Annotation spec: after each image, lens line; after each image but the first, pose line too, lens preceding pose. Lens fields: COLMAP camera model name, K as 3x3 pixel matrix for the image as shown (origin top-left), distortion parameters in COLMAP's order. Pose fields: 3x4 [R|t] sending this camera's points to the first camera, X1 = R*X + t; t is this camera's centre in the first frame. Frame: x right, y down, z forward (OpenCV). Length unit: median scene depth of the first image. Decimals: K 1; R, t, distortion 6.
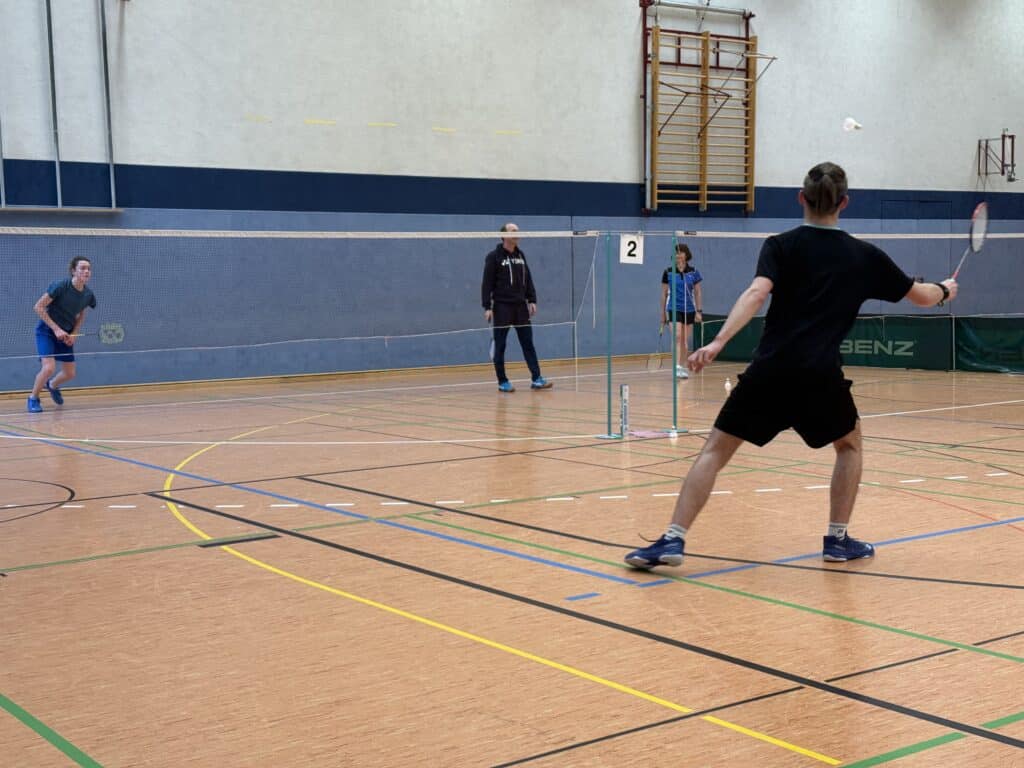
lens RADIAL K [[1420.2, 0, 510.9], [0, 1420.2, 384.4], [0, 0, 1]] dist [0.112101, 0.000000]
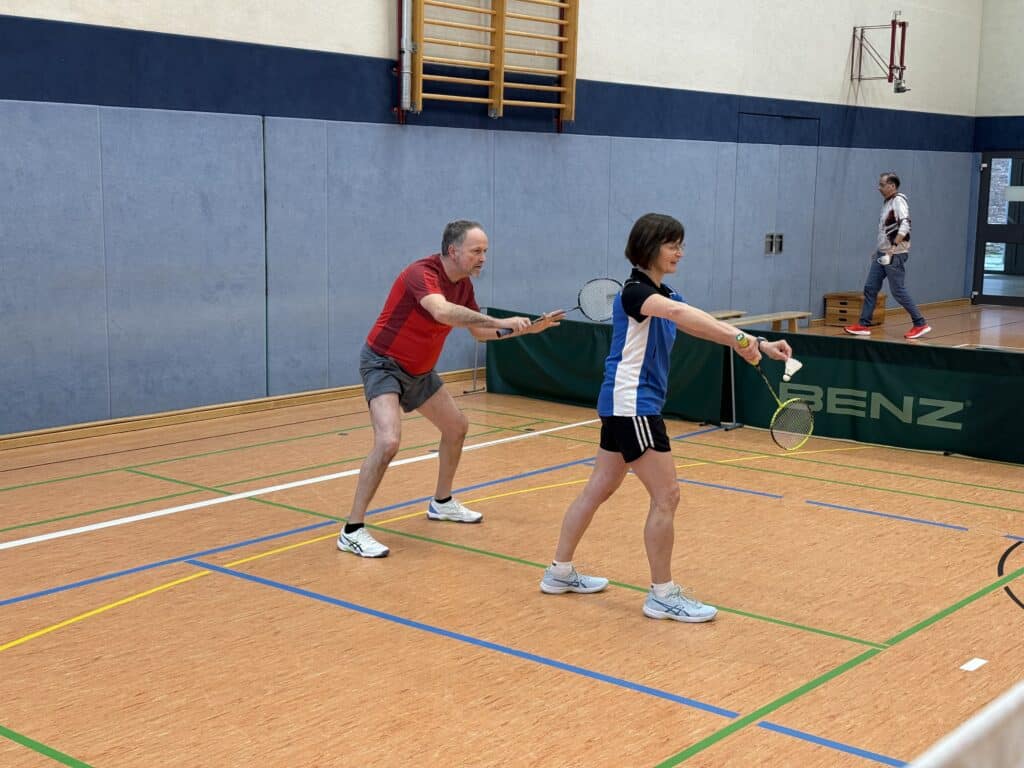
lens RADIAL K [[1420.2, 0, 511.8], [0, 1420.2, 389.6], [0, 0, 1]] dist [0.112101, 0.000000]
pose [[0.966216, -0.004076, 0.257700, -0.002850], [-0.015258, 0.997217, 0.072982, -0.058088], [-0.257280, -0.074449, 0.963465, 0.466059]]
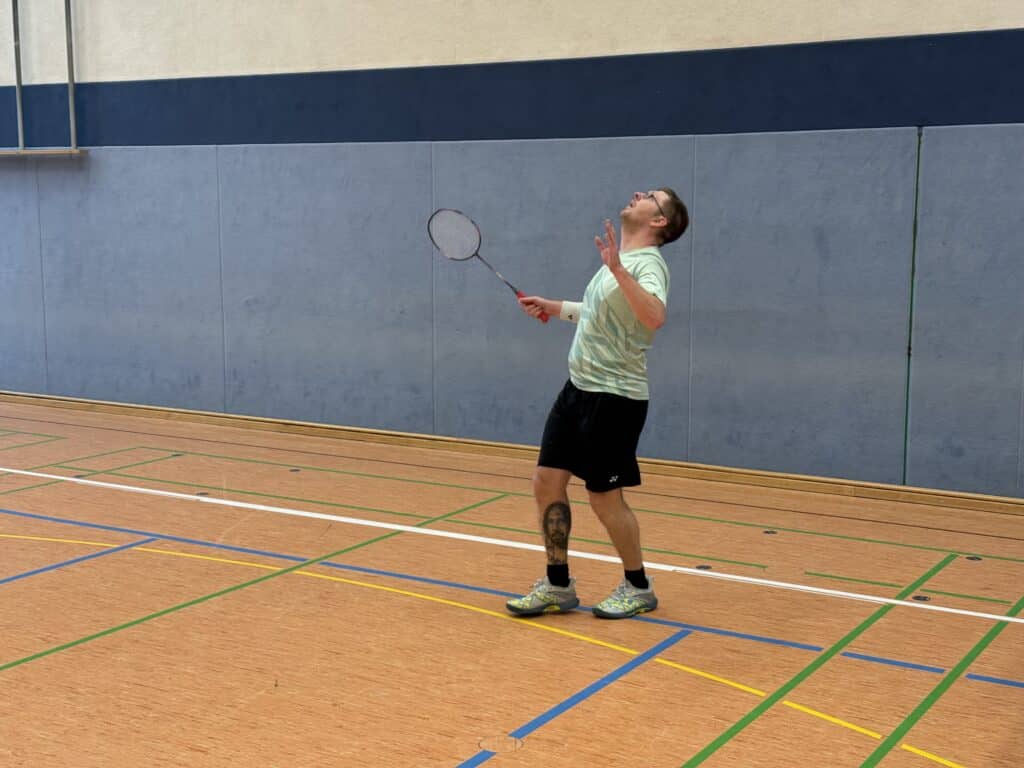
lens RADIAL K [[1420.2, 0, 511.5], [0, 1420.2, 386.5], [0, 0, 1]] dist [0.112101, 0.000000]
pose [[0.378015, 0.143478, -0.914614, 0.355286], [-0.072346, 0.989475, 0.125320, -0.085704], [0.922968, 0.018796, 0.384416, 0.716698]]
